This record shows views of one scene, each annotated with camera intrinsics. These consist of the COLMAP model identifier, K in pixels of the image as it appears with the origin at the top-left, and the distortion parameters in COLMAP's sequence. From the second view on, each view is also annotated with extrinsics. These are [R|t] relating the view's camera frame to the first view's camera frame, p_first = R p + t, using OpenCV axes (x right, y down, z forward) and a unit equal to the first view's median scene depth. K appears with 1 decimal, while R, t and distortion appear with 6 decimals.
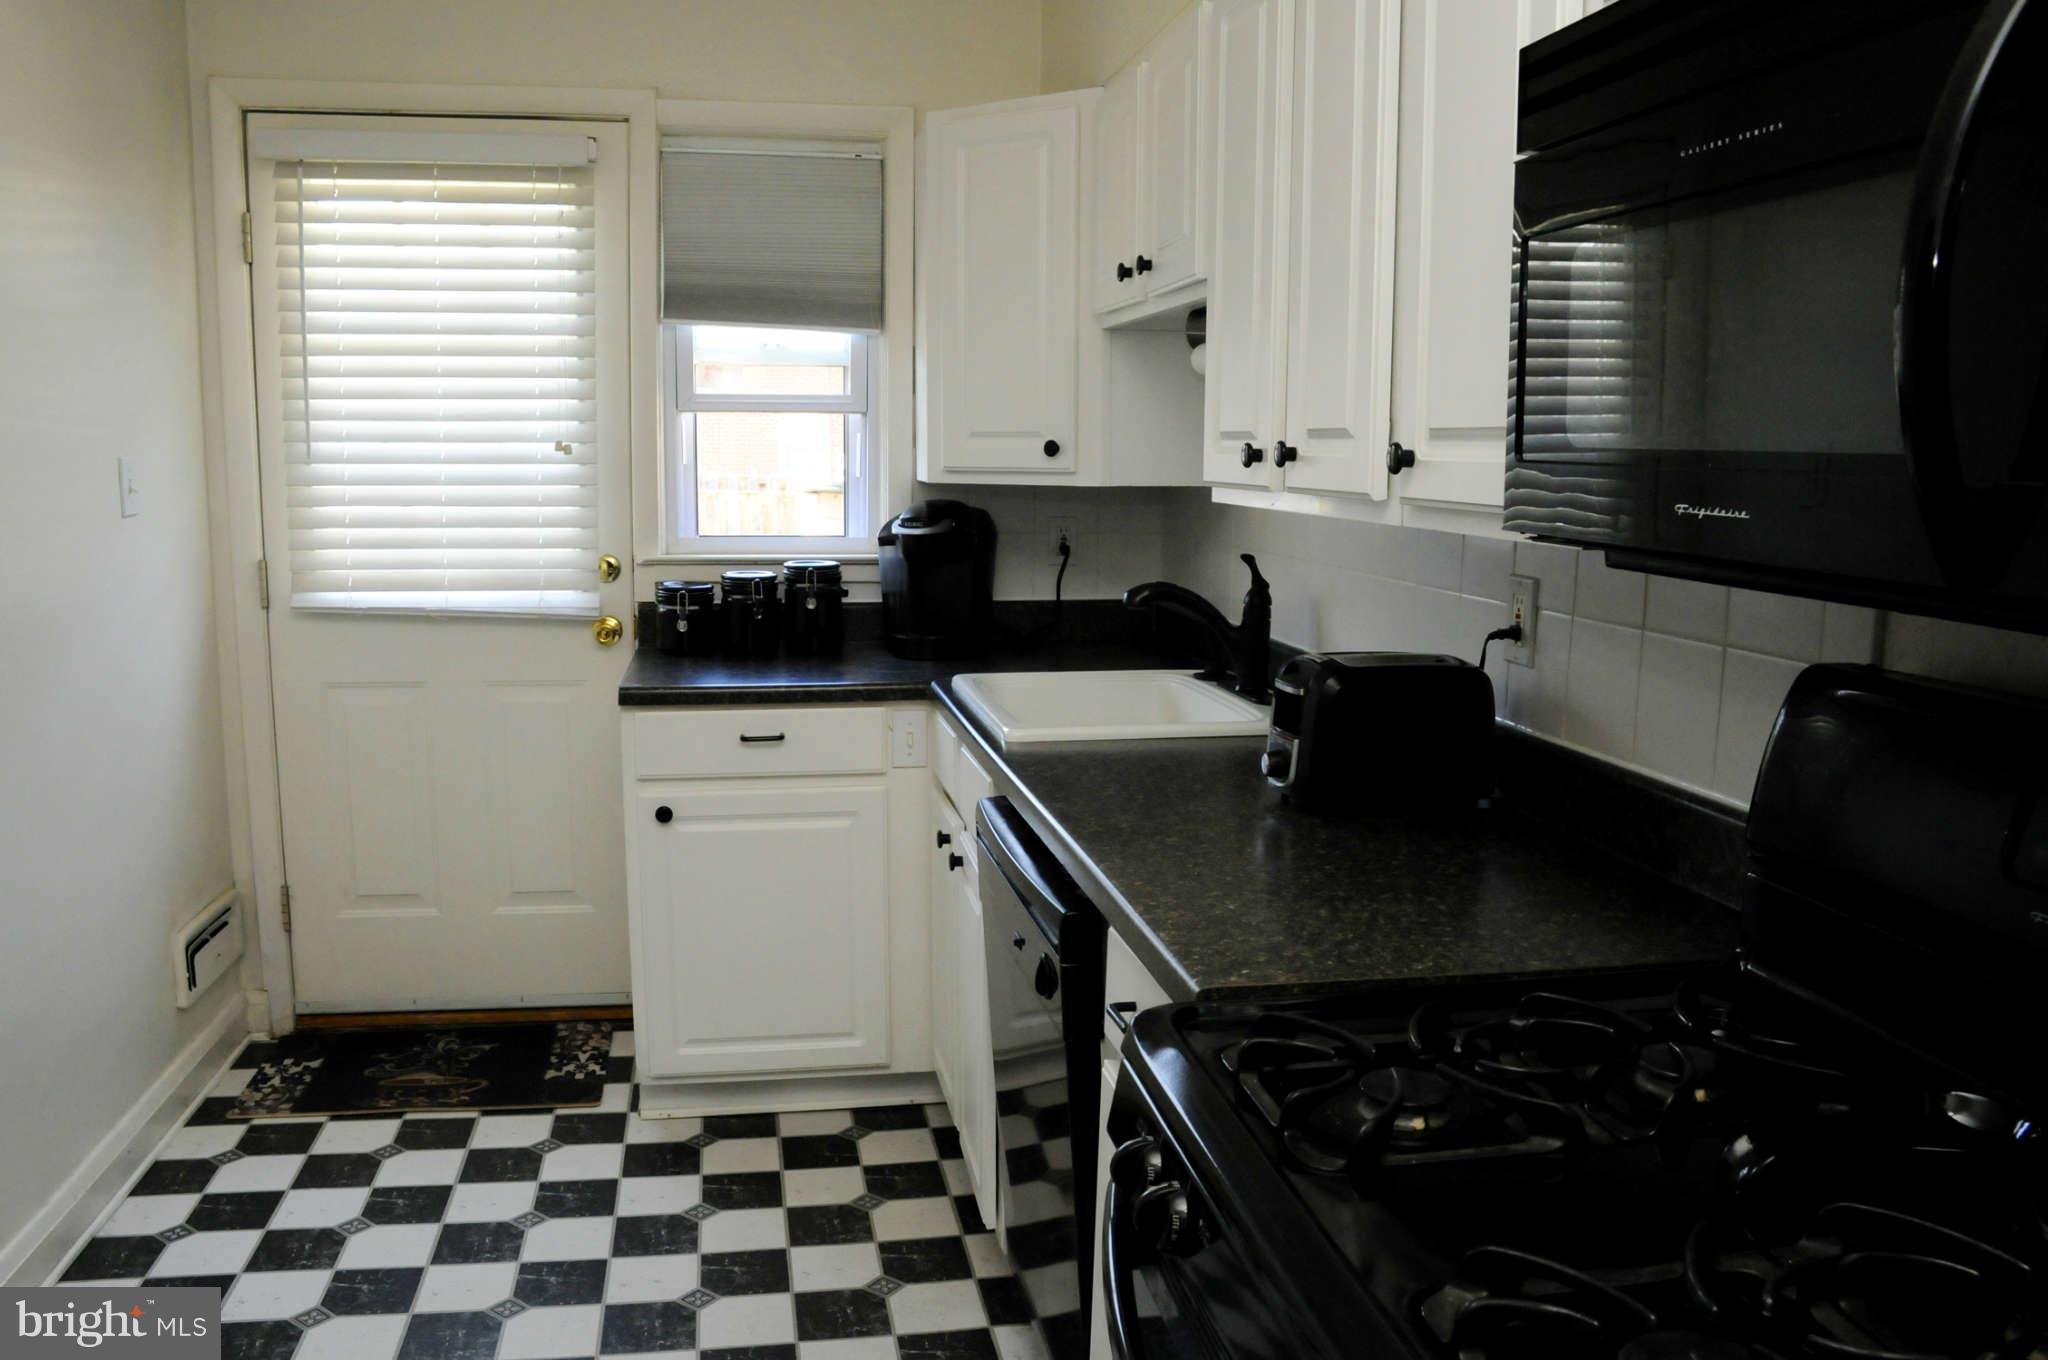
lens RADIAL K [[1614.1, 0, 1105.2], [0, 1614.1, 692.8], [0, 0, 1]] dist [-0.138620, 0.090482]
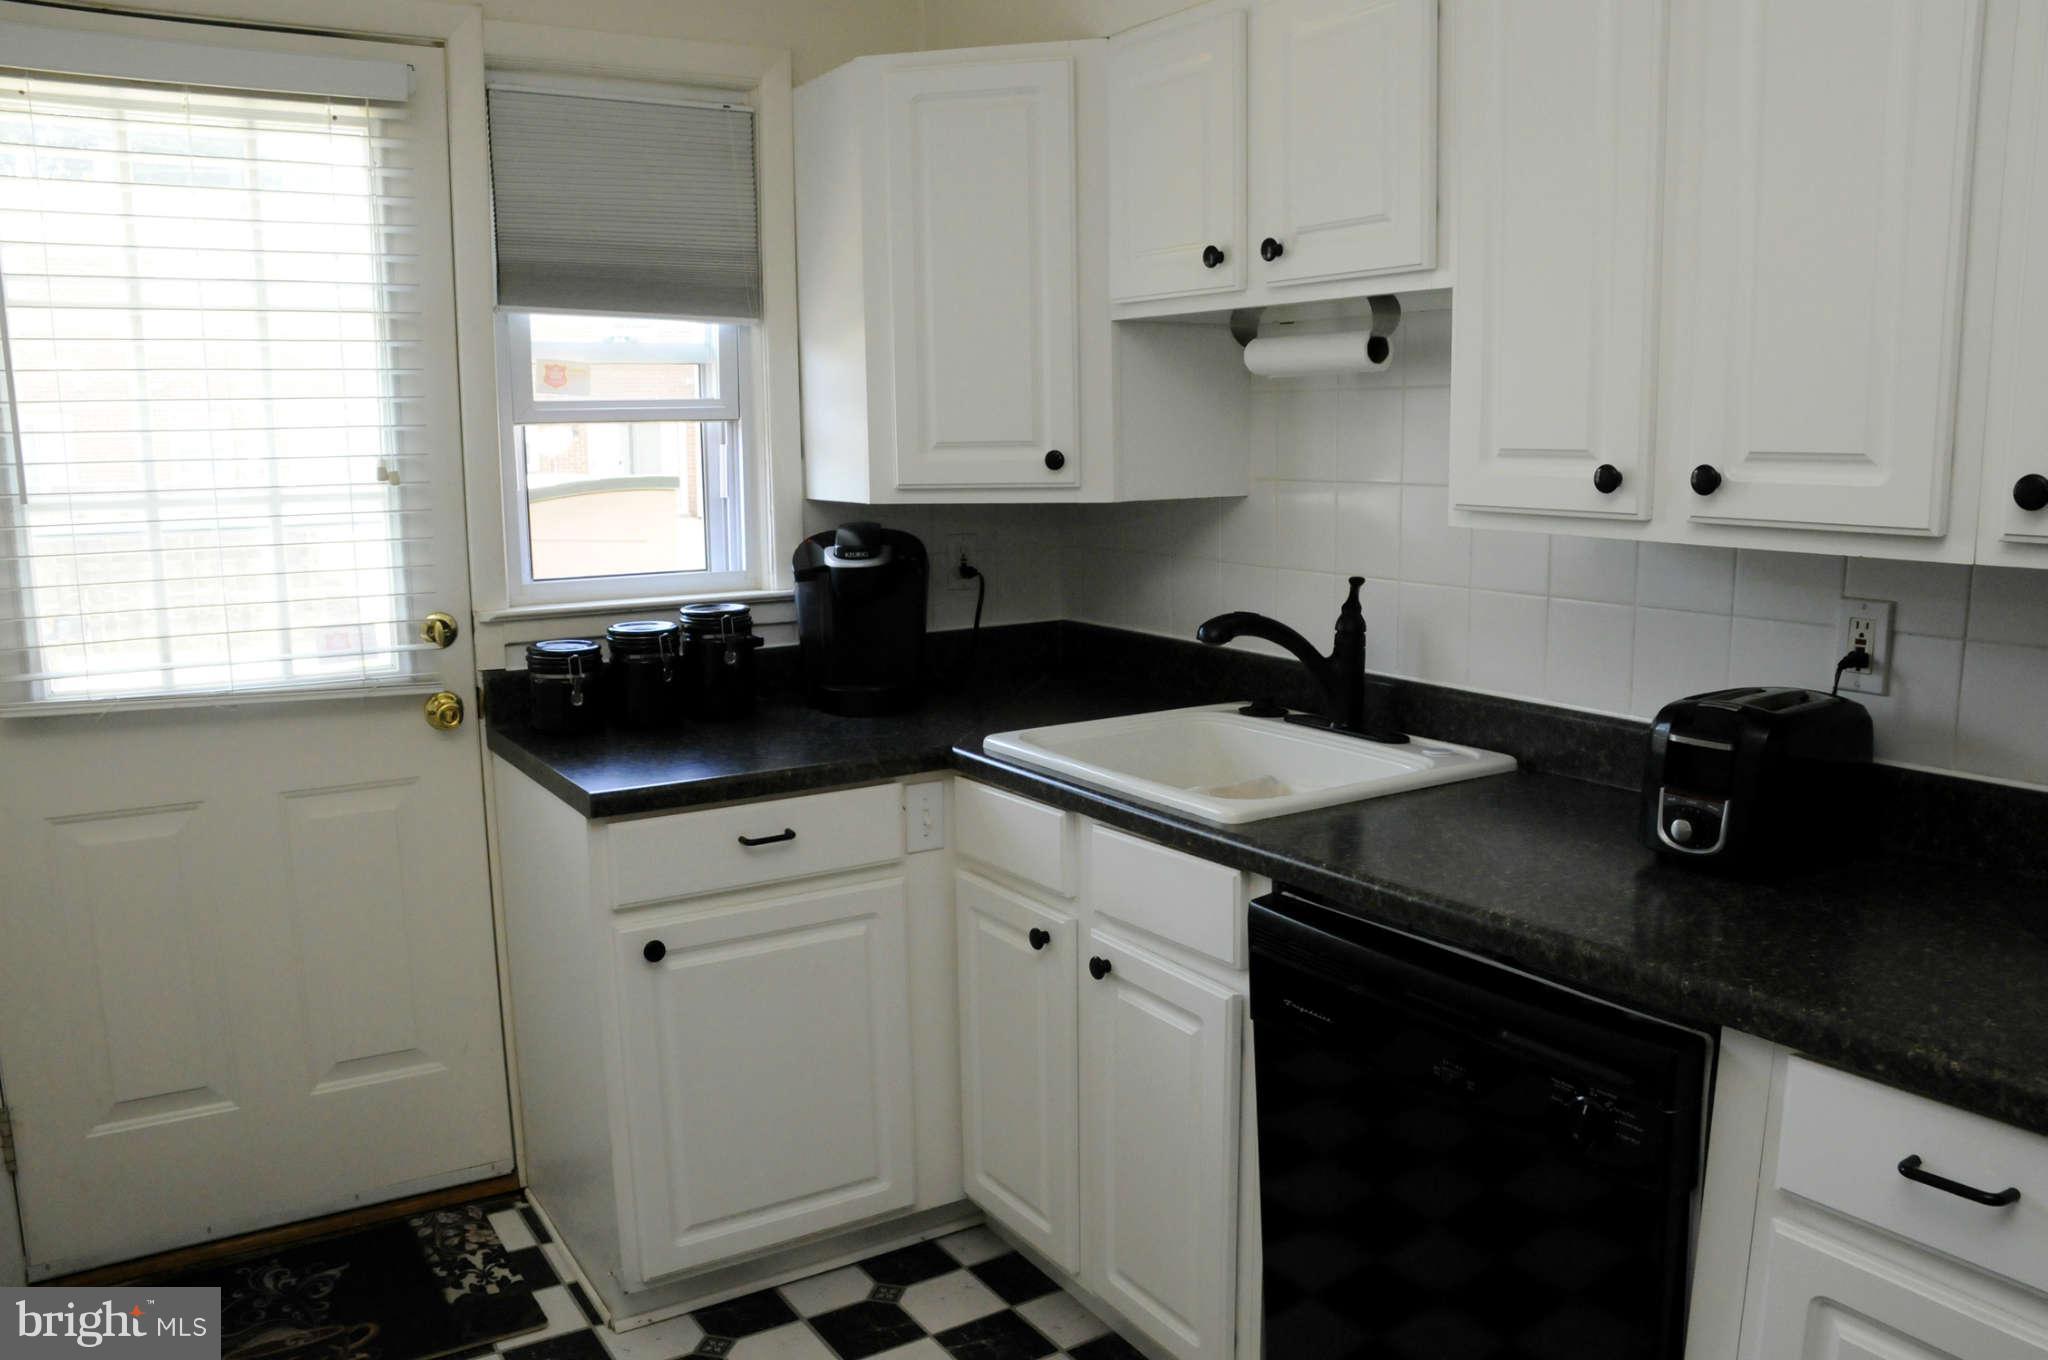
lens RADIAL K [[1614.1, 0, 1058.5], [0, 1614.1, 690.6], [0, 0, 1]] dist [-0.138620, 0.090482]
pose [[0.932159, -0.081185, 0.352828, -0.308133], [0.075869, 0.996699, 0.028895, -0.048914], [-0.354009, -0.000166, 0.935242, 0.178437]]
